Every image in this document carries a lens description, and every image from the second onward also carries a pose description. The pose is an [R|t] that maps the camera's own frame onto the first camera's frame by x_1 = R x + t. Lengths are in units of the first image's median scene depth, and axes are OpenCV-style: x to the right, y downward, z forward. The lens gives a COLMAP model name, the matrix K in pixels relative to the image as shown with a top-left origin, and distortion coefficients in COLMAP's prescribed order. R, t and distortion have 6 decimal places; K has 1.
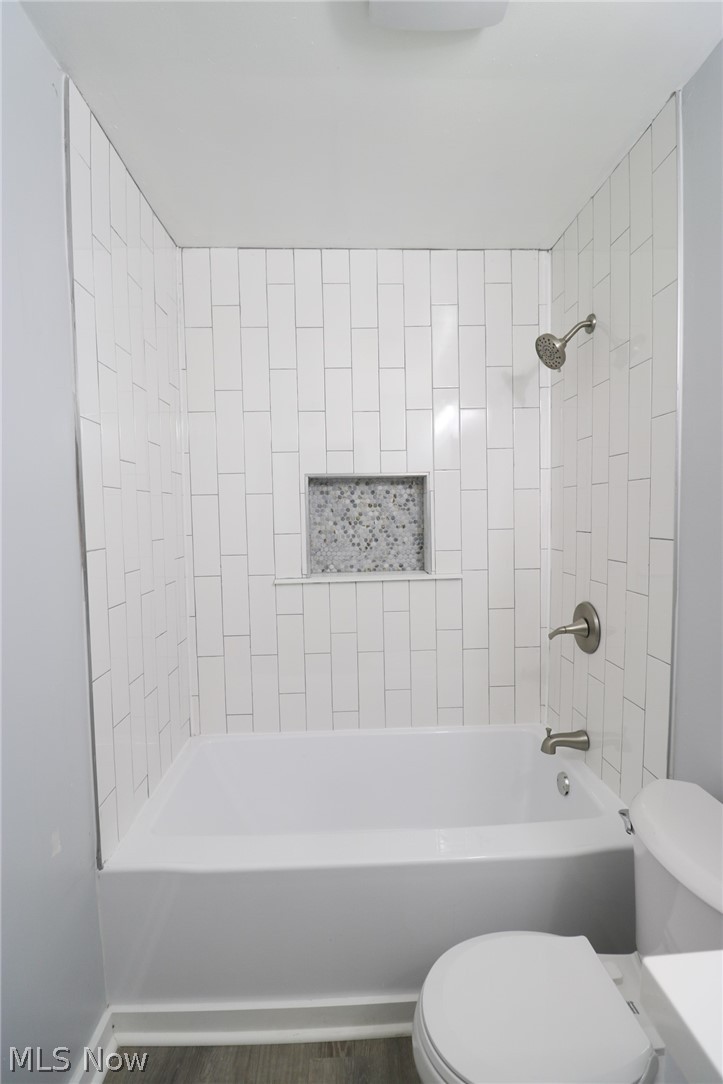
lens RADIAL K [[495.6, 0, 361.5], [0, 495.6, 542.0], [0, 0, 1]] dist [-0.013810, -0.000345]
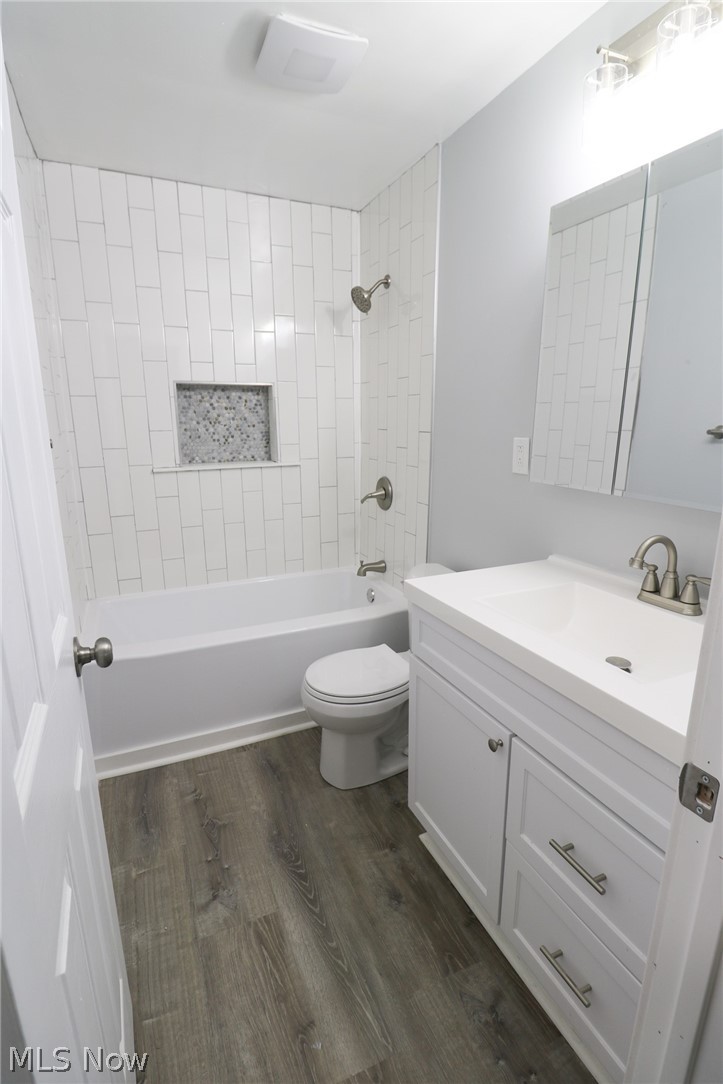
lens RADIAL K [[510.3, 0, 361.5], [0, 510.3, 542.0], [0, 0, 1]] dist [-0.000536, -0.014034]
pose [[0.926972, -0.074814, 0.367595, -0.165485], [0.008296, 0.983760, 0.179297, 0.030318], [-0.375039, -0.163154, 0.912538, -0.361492]]
